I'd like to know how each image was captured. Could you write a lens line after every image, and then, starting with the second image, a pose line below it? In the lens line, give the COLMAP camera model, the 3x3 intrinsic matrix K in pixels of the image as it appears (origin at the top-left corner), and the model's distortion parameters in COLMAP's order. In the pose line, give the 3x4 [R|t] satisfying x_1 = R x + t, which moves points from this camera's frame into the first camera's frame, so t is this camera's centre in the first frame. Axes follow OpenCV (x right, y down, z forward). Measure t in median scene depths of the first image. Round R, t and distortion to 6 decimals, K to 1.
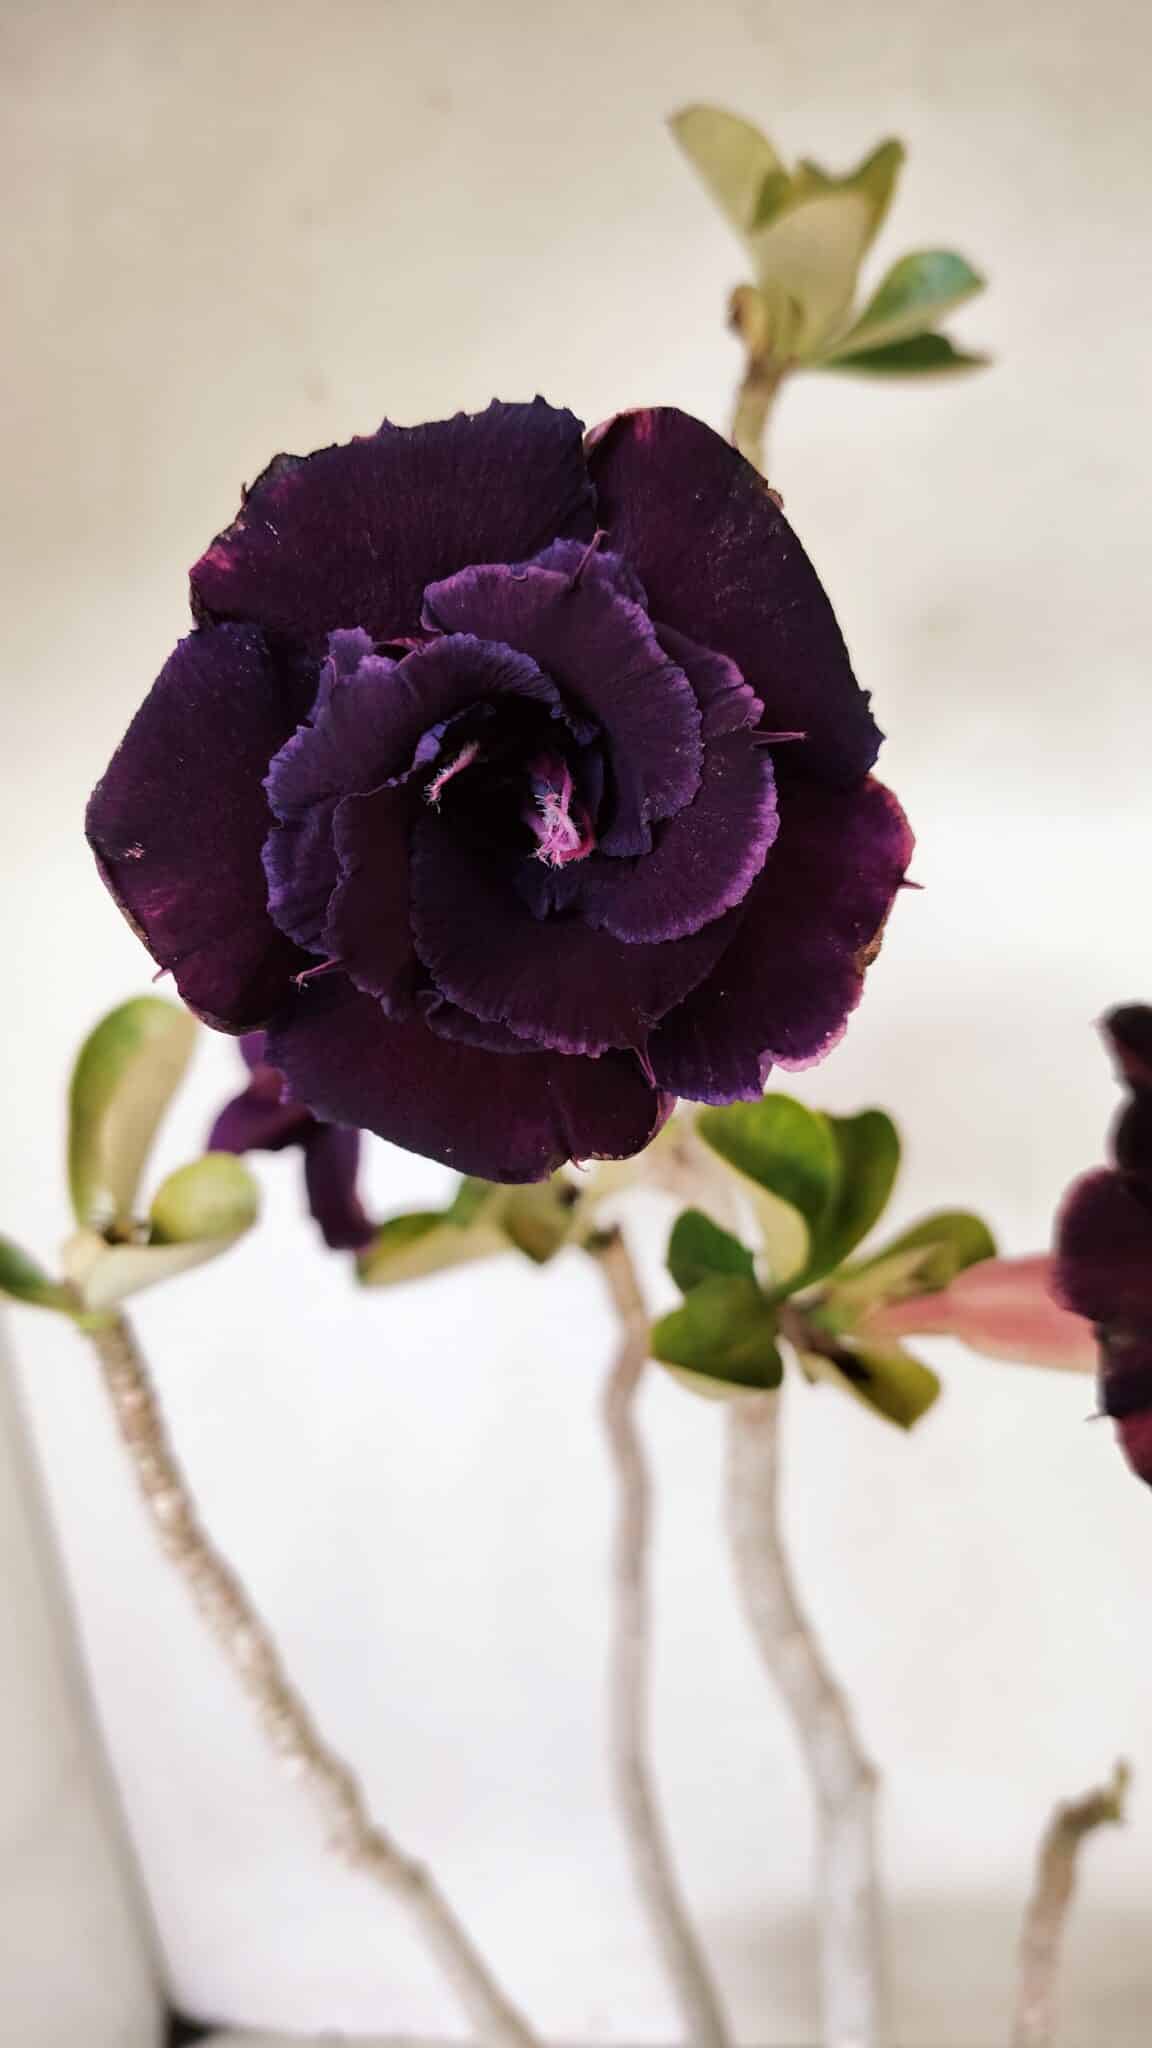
lens RADIAL K [[1606.9, 0, 565.7], [0, 1606.9, 1006.3], [0, 0, 1]] dist [0.047827, -0.088632]
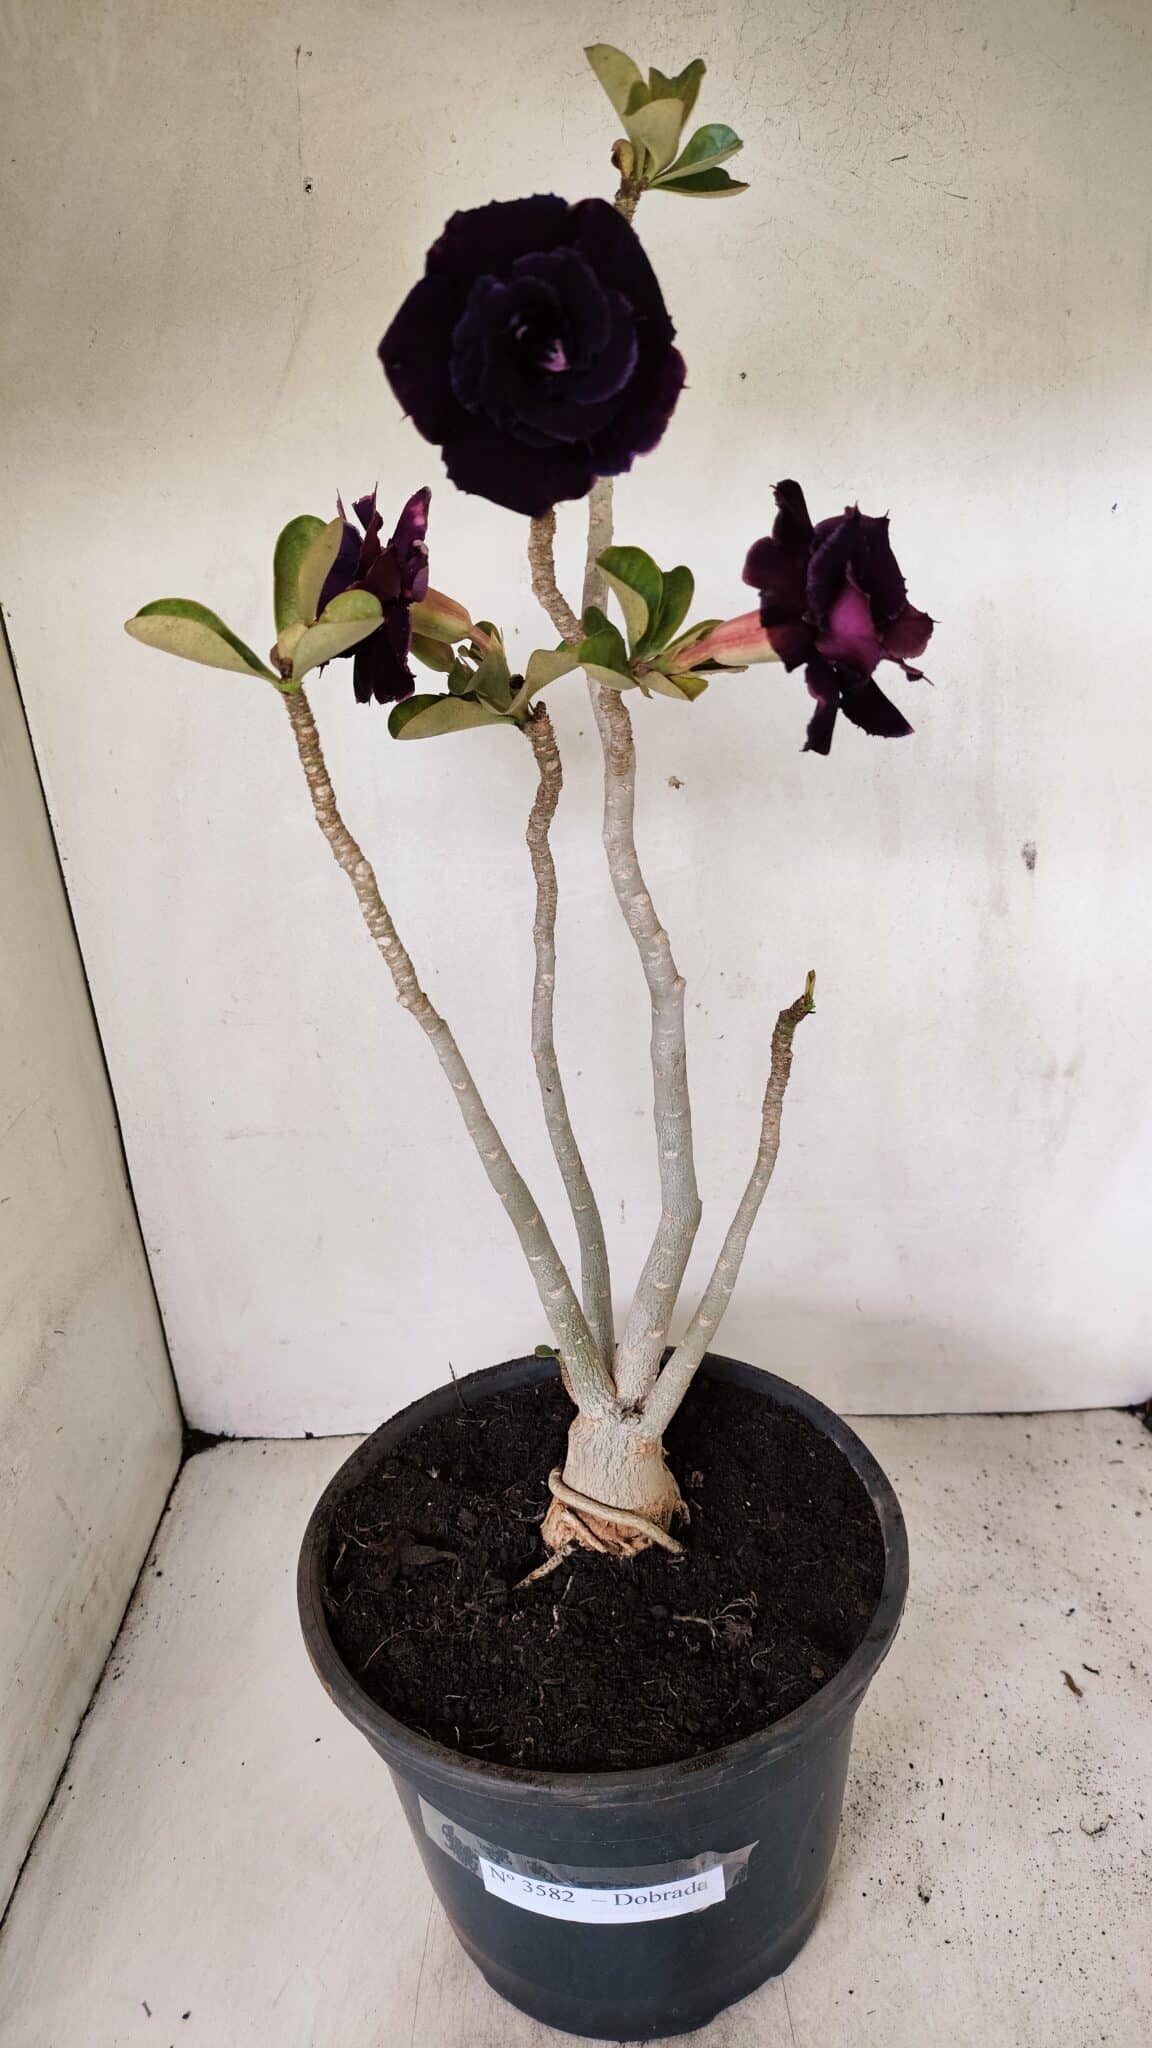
lens RADIAL K [[1606.9, 0, 572.6], [0, 1606.9, 1044.4], [0, 0, 1]] dist [0.047827, -0.088632]
pose [[0.995455, -0.007389, 0.094944, -0.239243], [-0.003474, 0.993505, 0.113735, 0.706730], [-0.095168, -0.113548, 0.988964, -1.779348]]
